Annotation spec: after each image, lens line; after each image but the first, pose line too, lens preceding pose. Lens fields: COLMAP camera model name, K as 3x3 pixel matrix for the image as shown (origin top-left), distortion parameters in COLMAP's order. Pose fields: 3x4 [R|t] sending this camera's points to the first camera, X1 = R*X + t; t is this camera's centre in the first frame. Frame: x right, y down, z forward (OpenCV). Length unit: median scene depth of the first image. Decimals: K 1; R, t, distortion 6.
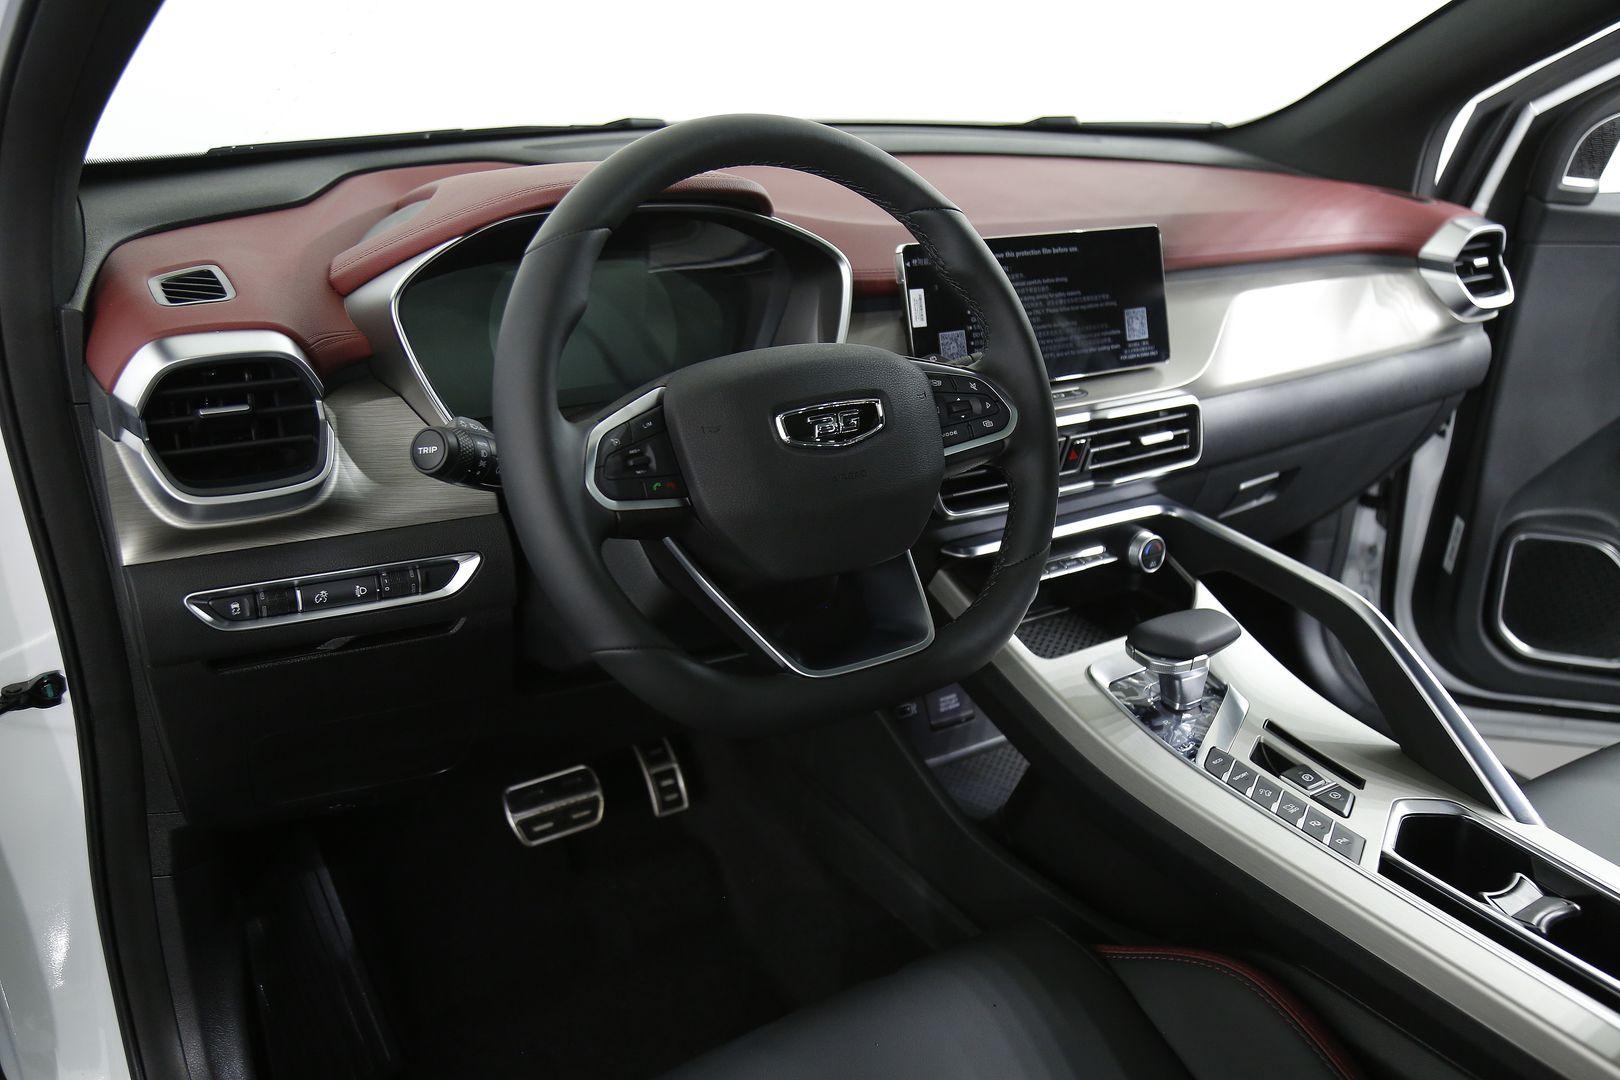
lens RADIAL K [[1212.6, 0, 810.0], [0, 1212.6, 540.0], [0, 0, 1]] dist [-0.025593, 0.001025]
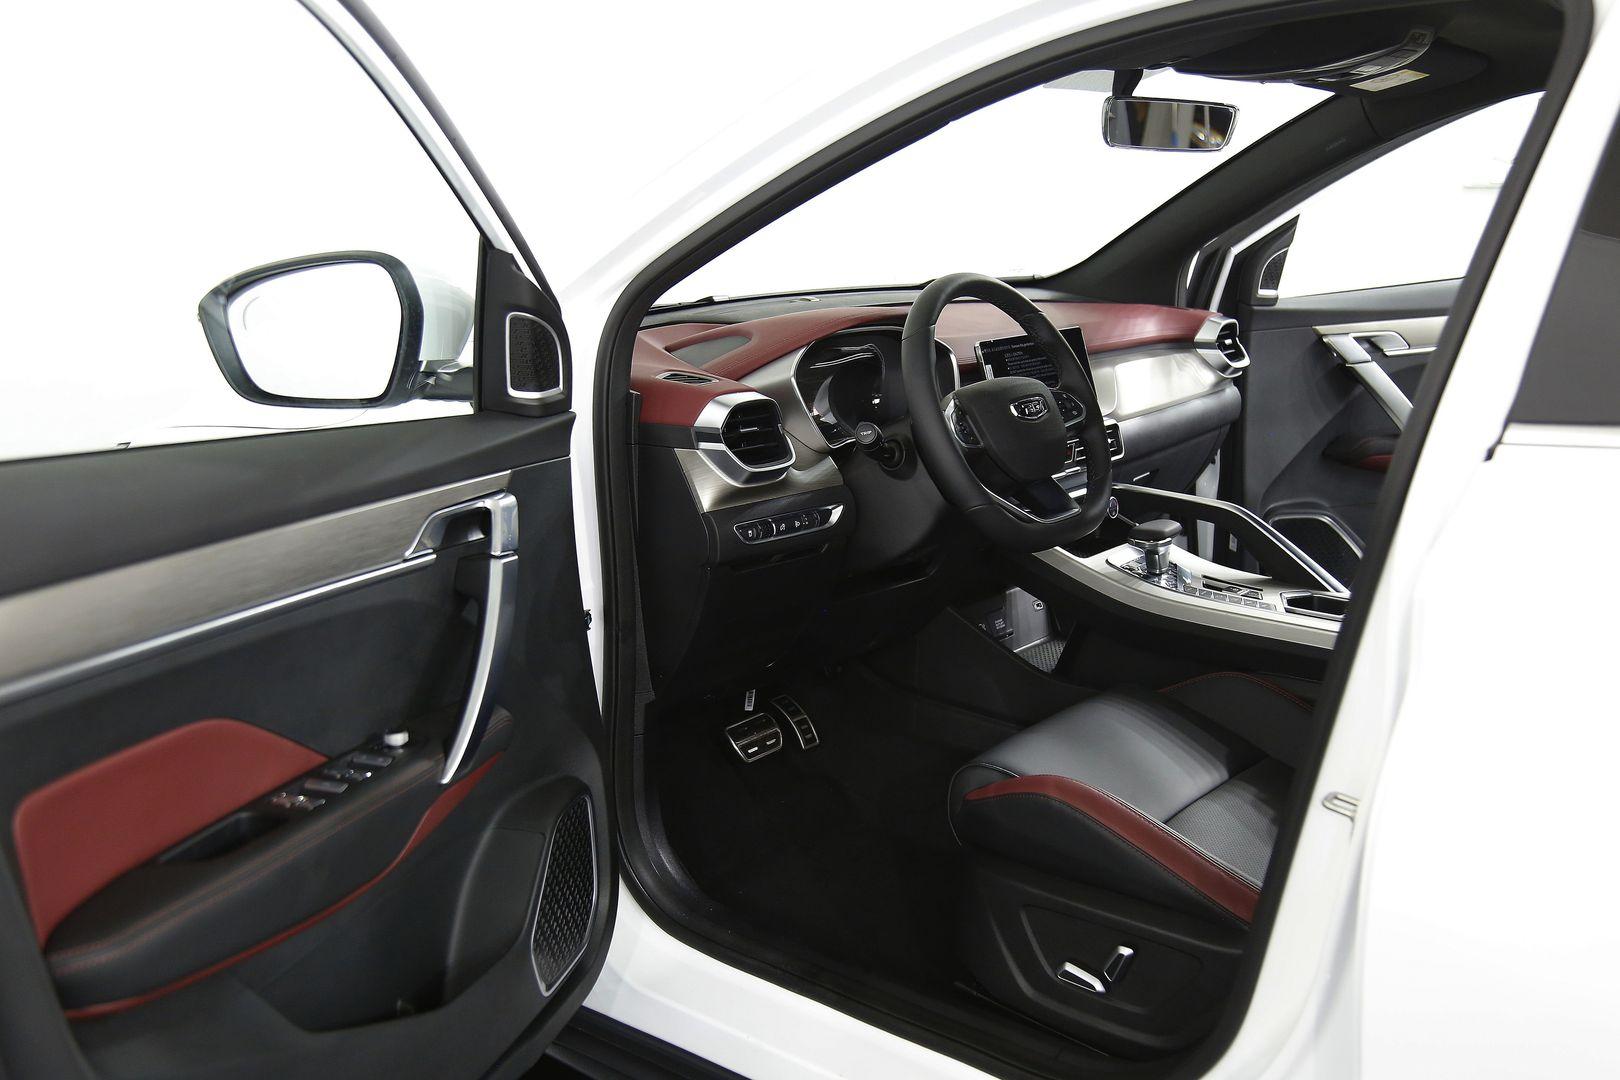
lens RADIAL K [[1212.6, 0, 810.0], [0, 1212.6, 540.0], [0, 0, 1]] dist [-0.025593, 0.001025]
pose [[0.967756, -0.118190, 0.222440, -0.699435], [0.148789, 0.980782, -0.126207, 0.279475], [-0.203248, 0.155234, 0.966743, -0.776458]]
